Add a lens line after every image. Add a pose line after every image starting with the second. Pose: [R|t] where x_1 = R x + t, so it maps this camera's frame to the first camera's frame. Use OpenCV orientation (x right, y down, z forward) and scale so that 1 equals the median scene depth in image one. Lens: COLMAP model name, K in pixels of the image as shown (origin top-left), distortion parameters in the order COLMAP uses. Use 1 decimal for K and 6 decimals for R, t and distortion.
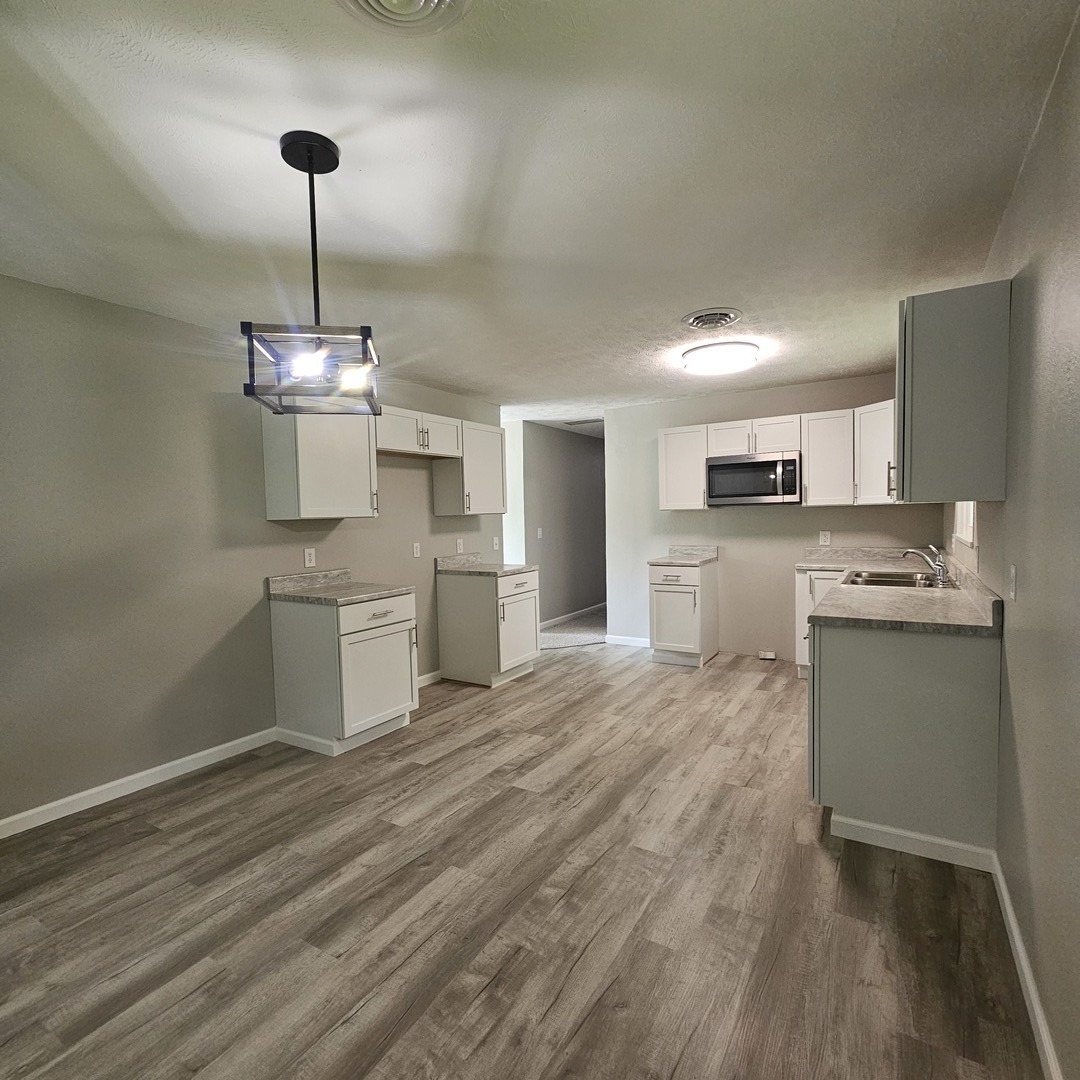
lens RADIAL K [[587.7, 0, 540.2], [0, 587.7, 541.2], [0, 0, 1]] dist [-0.004900, 0.001459]
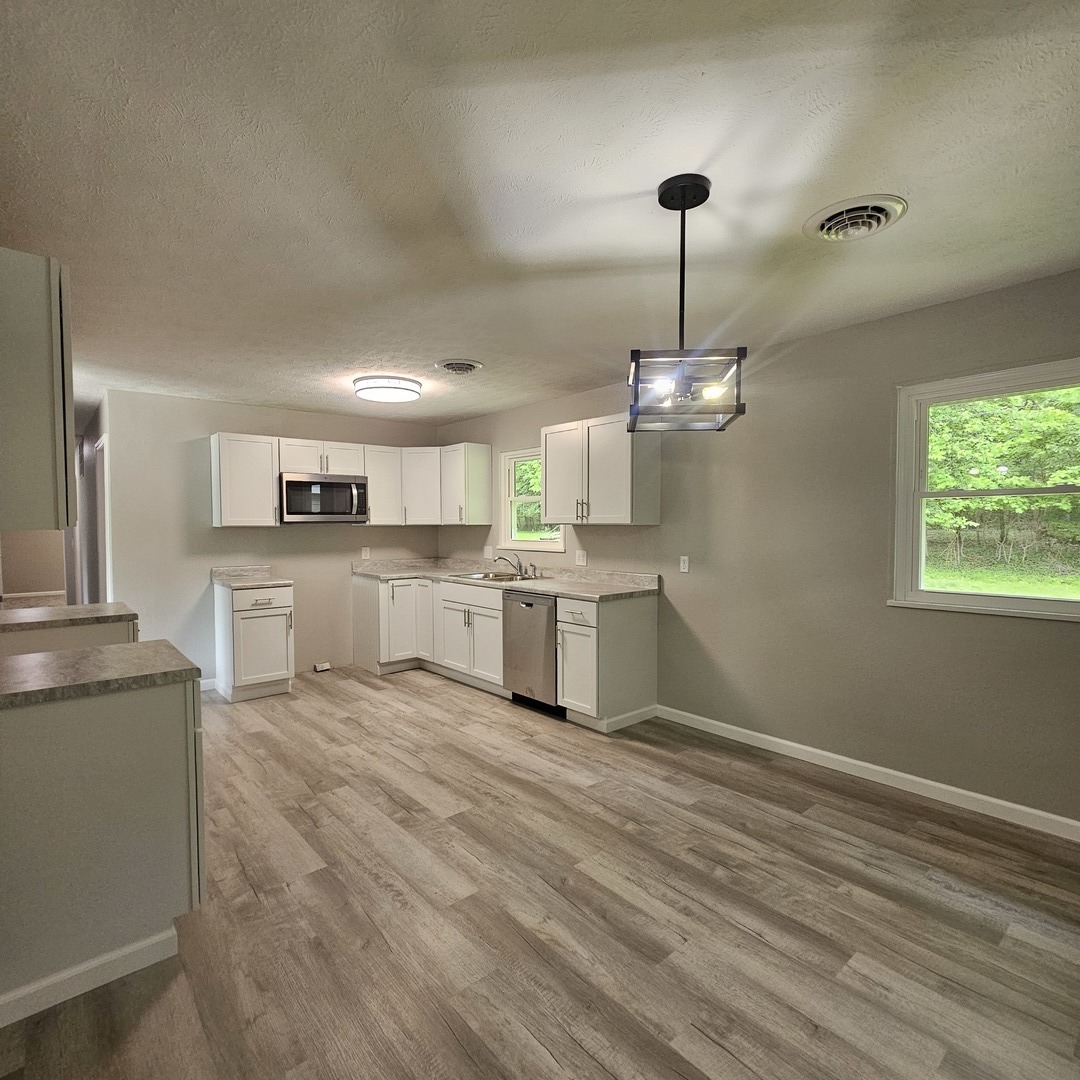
lens RADIAL K [[587.7, 0, 535.7], [0, 587.7, 542.4], [0, 0, 1]] dist [-0.004900, 0.001459]
pose [[0.312322, -0.006866, 0.949952, -0.864183], [0.039971, 0.999183, -0.005920, -0.010165], [-0.949135, 0.039819, 0.312341, 0.539387]]
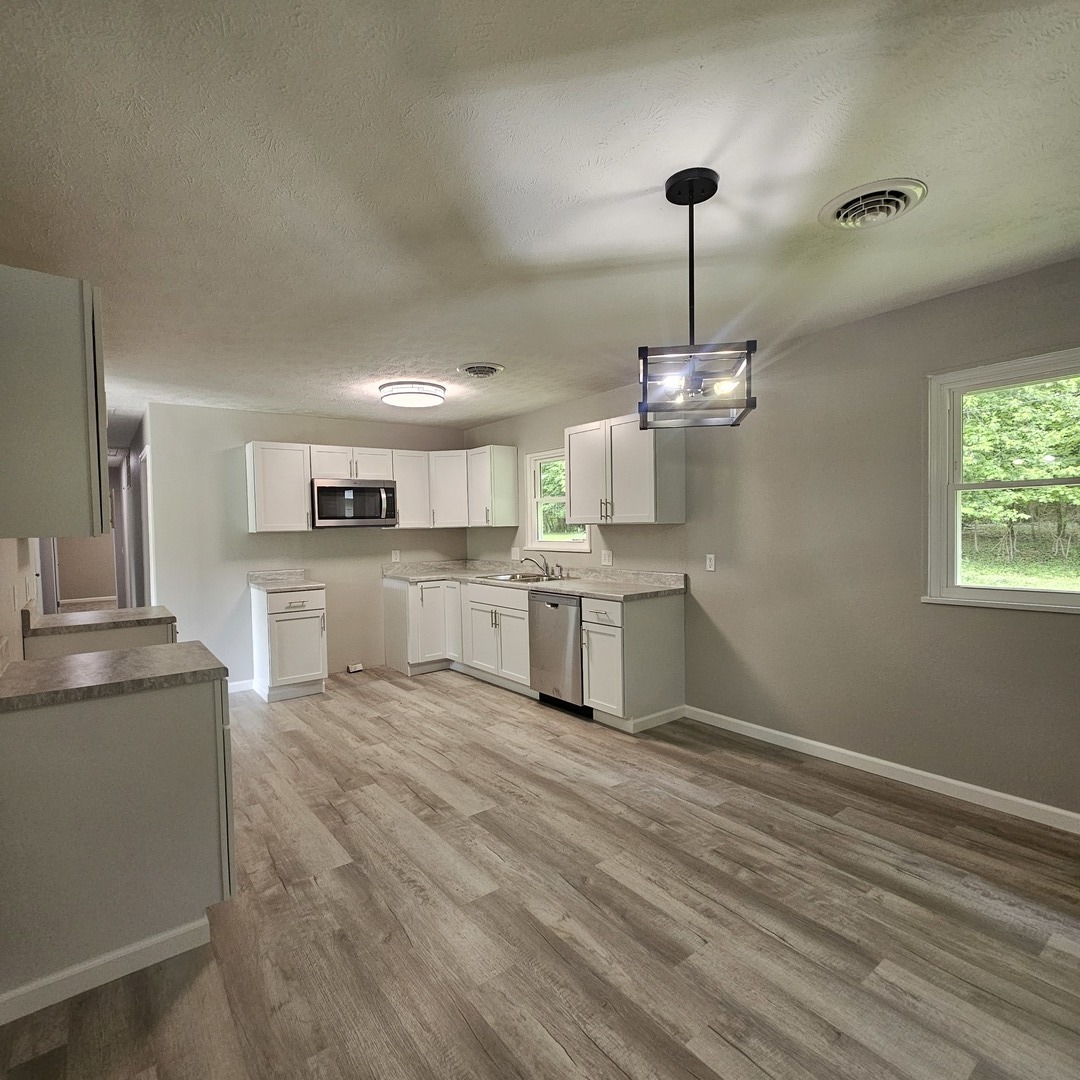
lens RADIAL K [[587.7, 0, 533.3], [0, 587.7, 542.6], [0, 0, 1]] dist [-0.004900, 0.001459]
pose [[0.370334, -0.010080, 0.928844, -0.860171], [0.054467, 0.998456, -0.010881, -0.007193], [-0.927300, 0.054621, 0.370311, 0.516215]]
